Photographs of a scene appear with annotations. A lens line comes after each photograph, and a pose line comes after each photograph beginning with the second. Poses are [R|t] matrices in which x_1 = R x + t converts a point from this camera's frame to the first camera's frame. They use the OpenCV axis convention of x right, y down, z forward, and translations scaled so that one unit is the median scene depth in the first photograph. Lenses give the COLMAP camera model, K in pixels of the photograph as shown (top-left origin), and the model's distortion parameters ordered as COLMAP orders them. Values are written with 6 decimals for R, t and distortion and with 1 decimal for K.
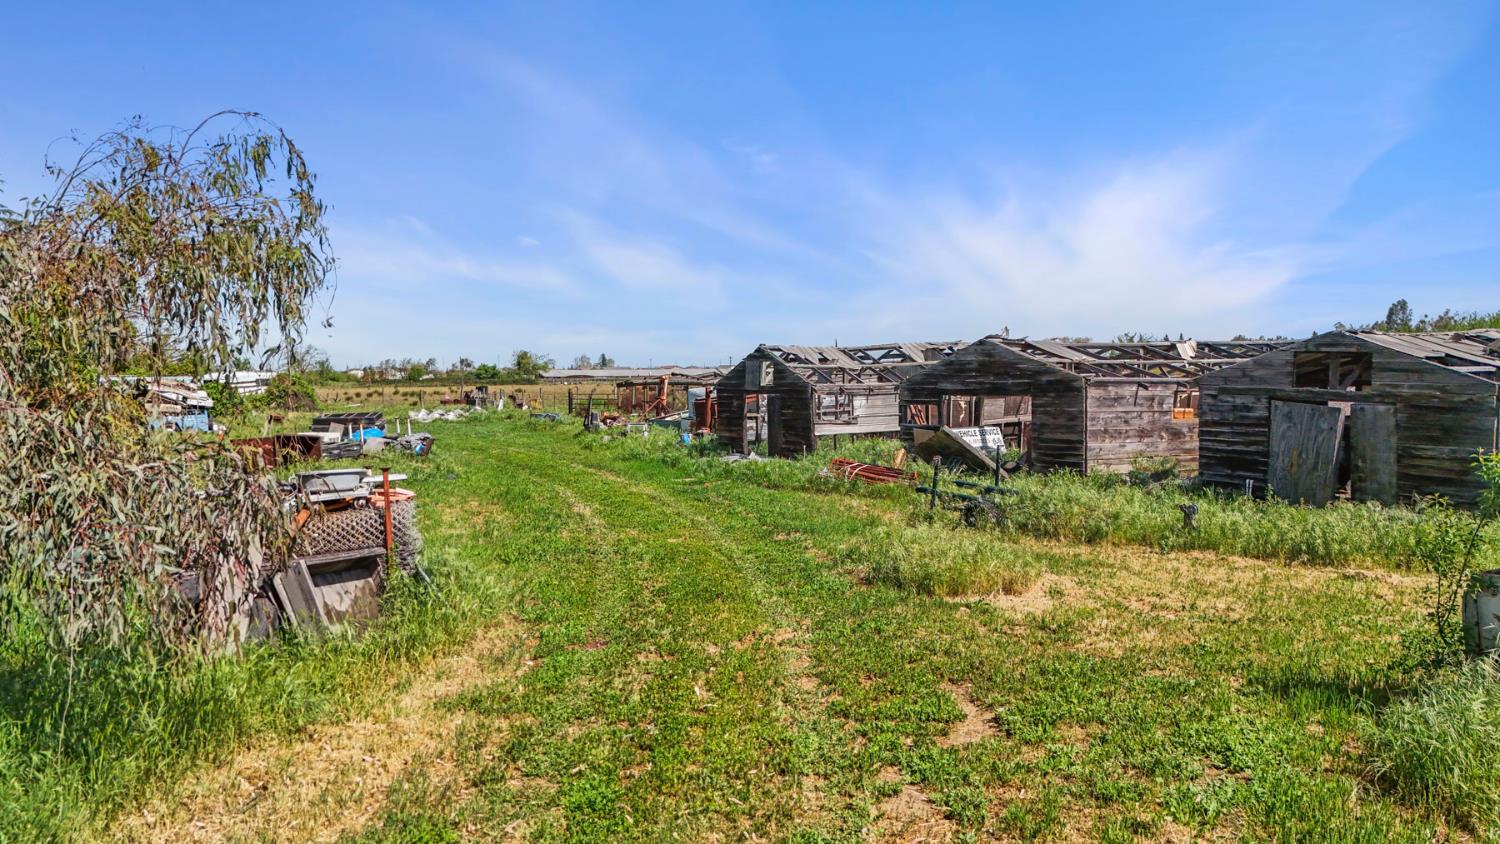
lens RADIAL K [[1079.7, 0, 736.4], [0, 1079.7, 424.6], [0, 0, 1]] dist [0.104407, -0.123280]
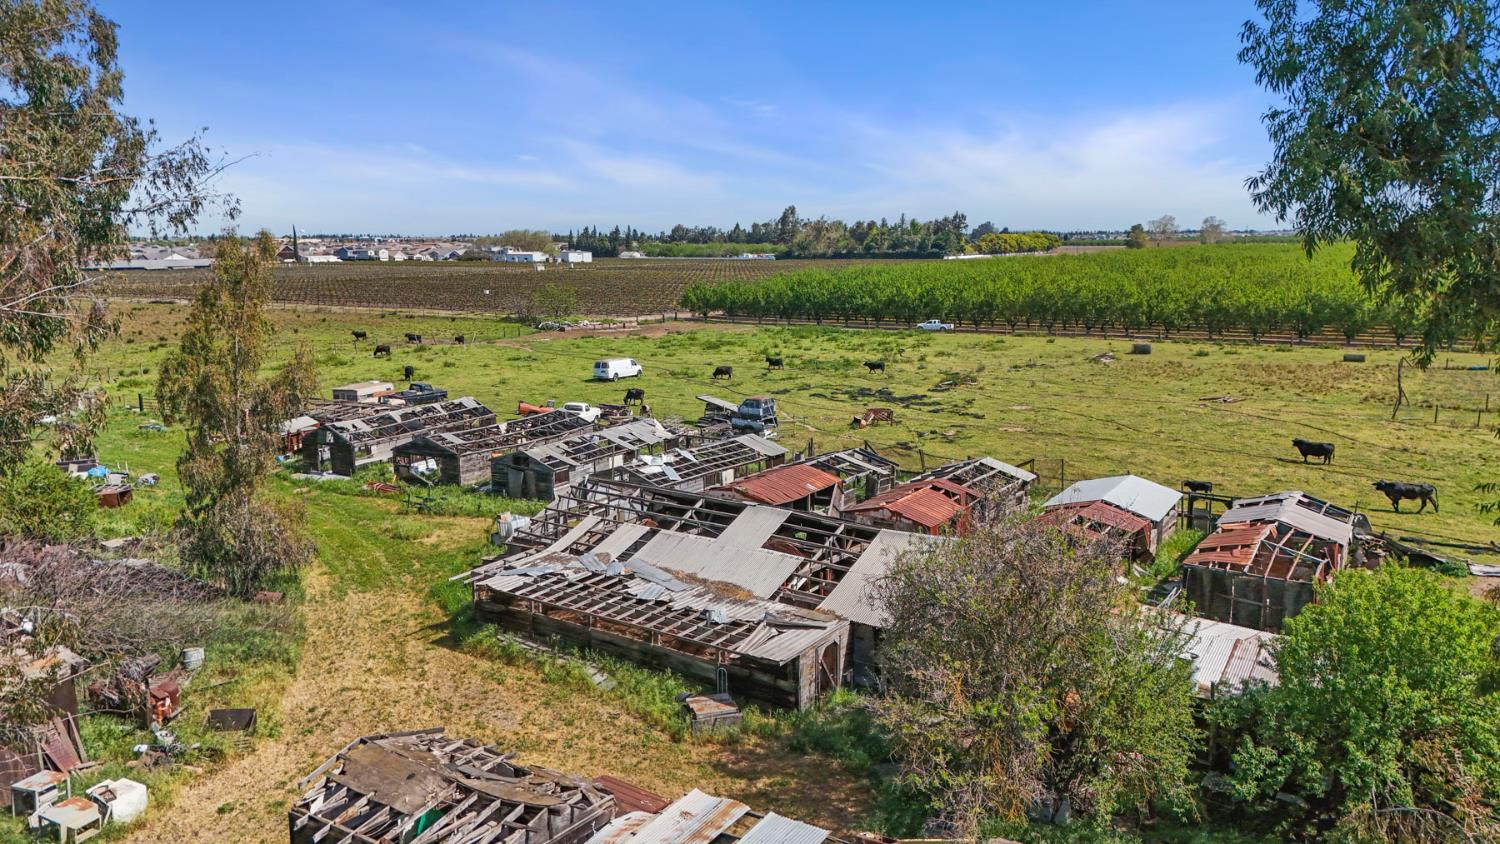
lens RADIAL K [[1079.7, 0, 736.4], [0, 1079.7, 424.6], [0, 0, 1]] dist [0.104407, -0.123280]
pose [[0.889478, -0.066500, 0.452113, -0.335986], [0.015128, 0.993098, 0.116310, -0.444900], [-0.456727, -0.096616, 0.884345, -1.920102]]
